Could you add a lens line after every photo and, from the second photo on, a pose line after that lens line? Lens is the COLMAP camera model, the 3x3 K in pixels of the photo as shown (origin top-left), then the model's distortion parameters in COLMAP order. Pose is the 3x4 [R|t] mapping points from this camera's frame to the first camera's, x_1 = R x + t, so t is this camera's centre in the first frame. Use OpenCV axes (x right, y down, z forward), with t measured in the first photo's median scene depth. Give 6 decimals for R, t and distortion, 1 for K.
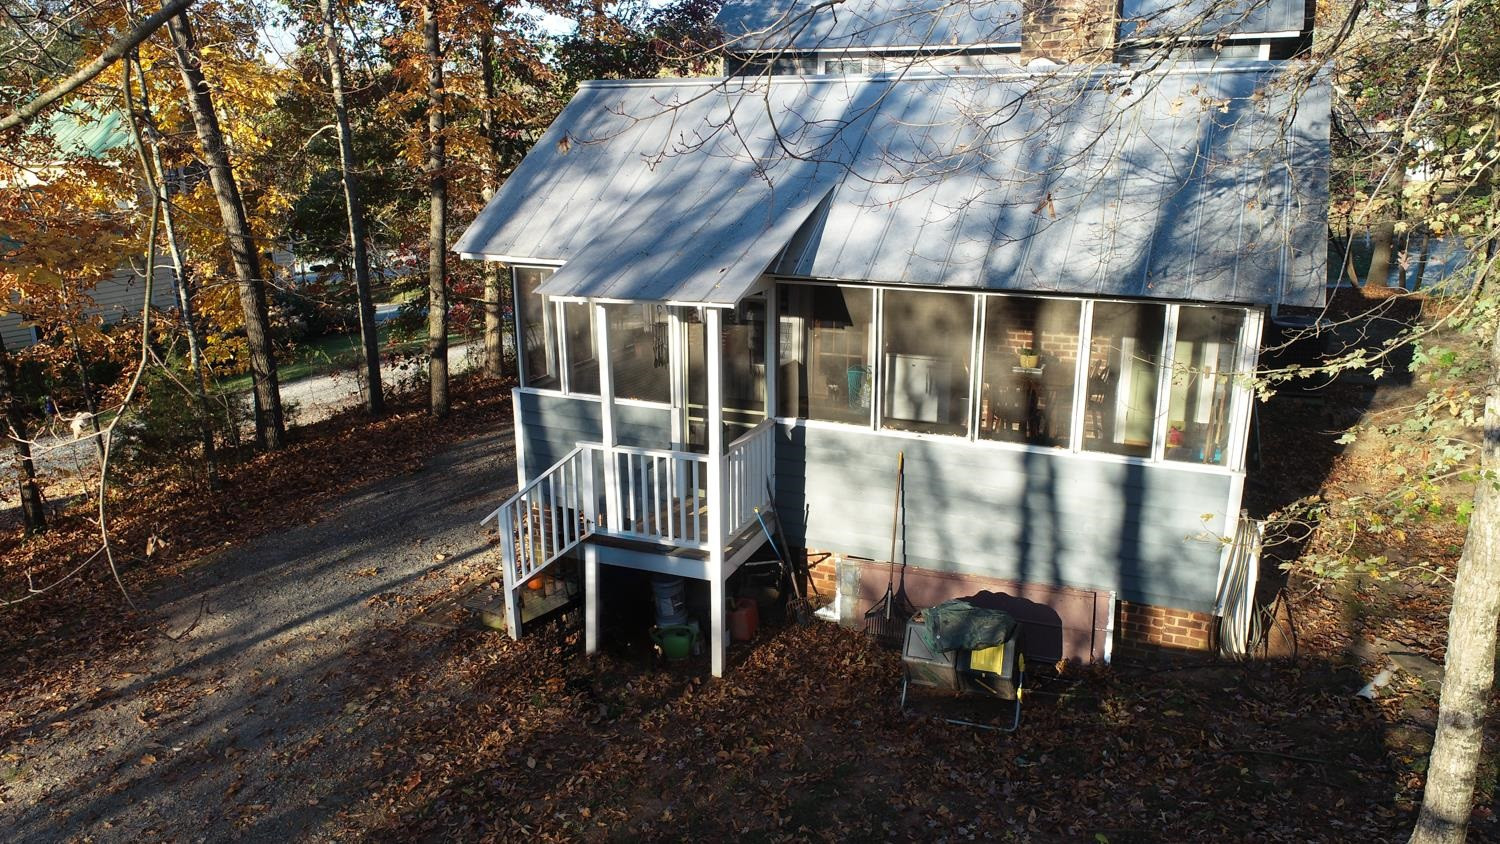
lens RADIAL K [[1001.6, 0, 750.0], [0, 1001.6, 422.0], [0, 0, 1]] dist [-0.005968, 0.001573]
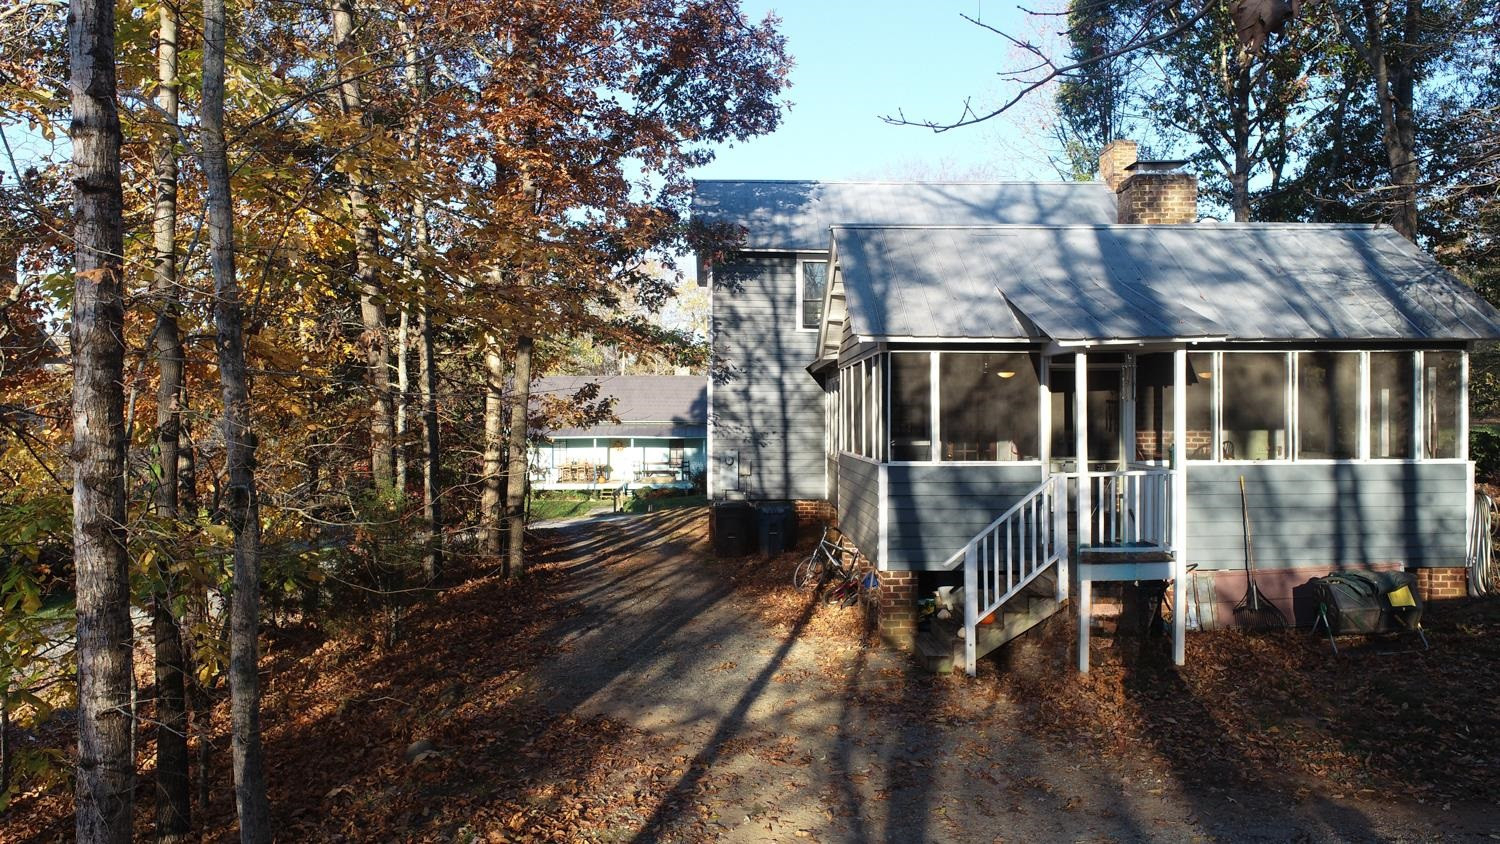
lens RADIAL K [[1001.6, 0, 750.0], [0, 1001.6, 422.0], [0, 0, 1]] dist [-0.005968, 0.001573]
pose [[0.904125, -0.000463, 0.427268, -1.009960], [0.116789, 0.962185, -0.246089, 0.212296], [-0.410997, 0.272395, 0.869990, 0.114546]]
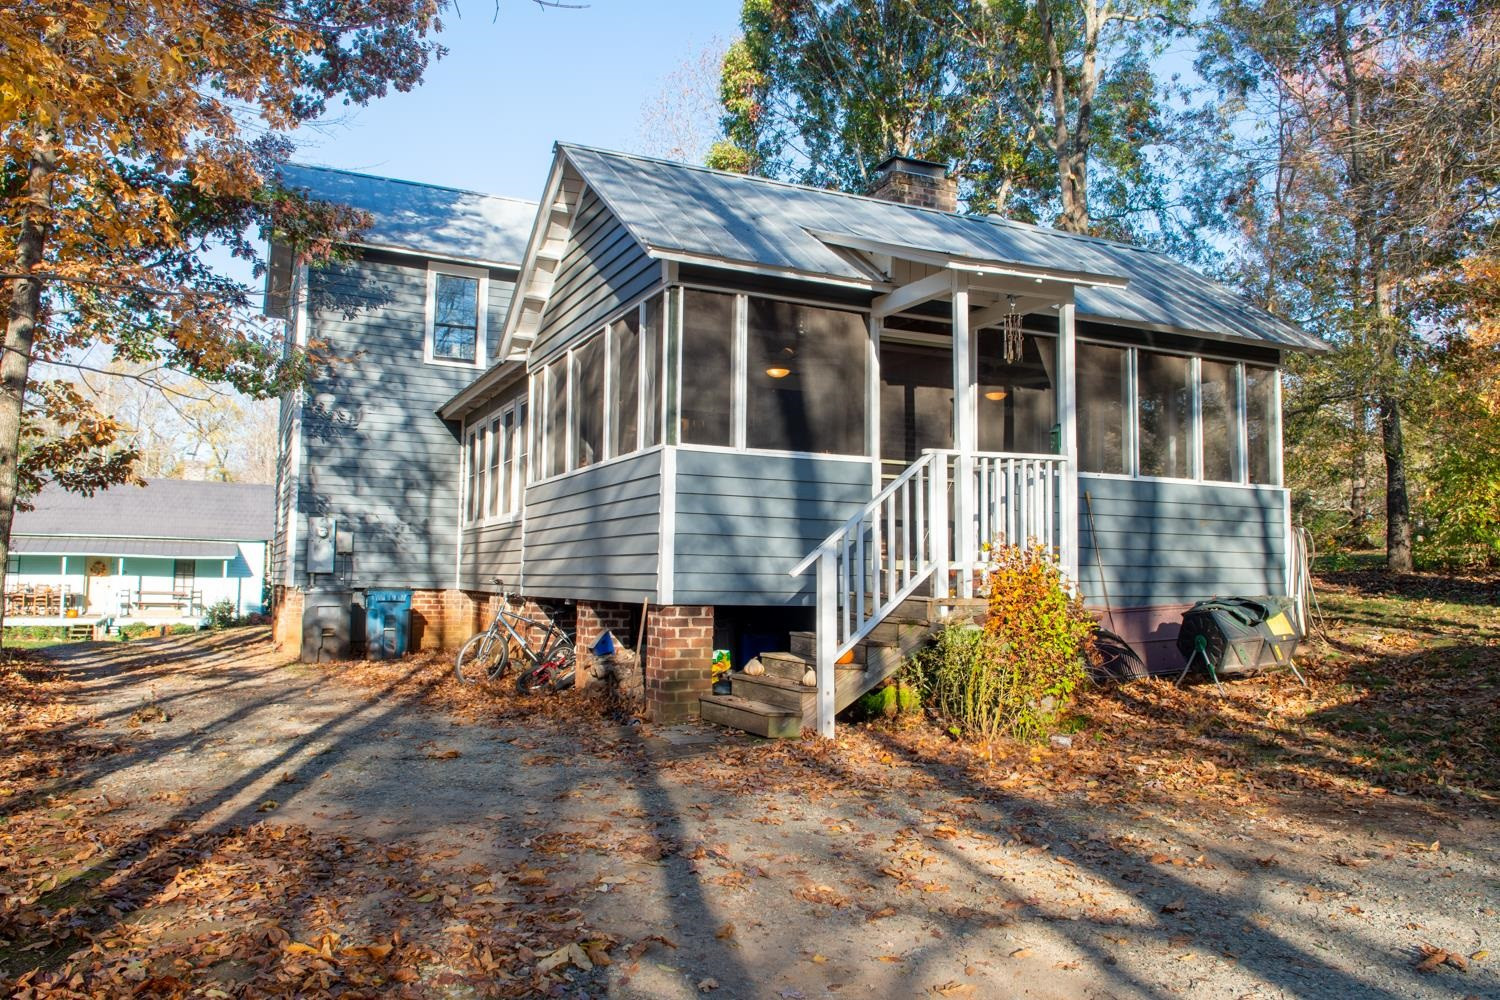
lens RADIAL K [[1138.4, 0, 747.4], [0, 1138.4, 490.6], [0, 0, 1]] dist [-0.012794, -0.003167]
pose [[0.664293, 0.066644, 0.744496, -0.993180], [0.191020, 0.947808, -0.255286, 0.270732], [-0.722652, 0.311799, 0.616891, 0.543938]]
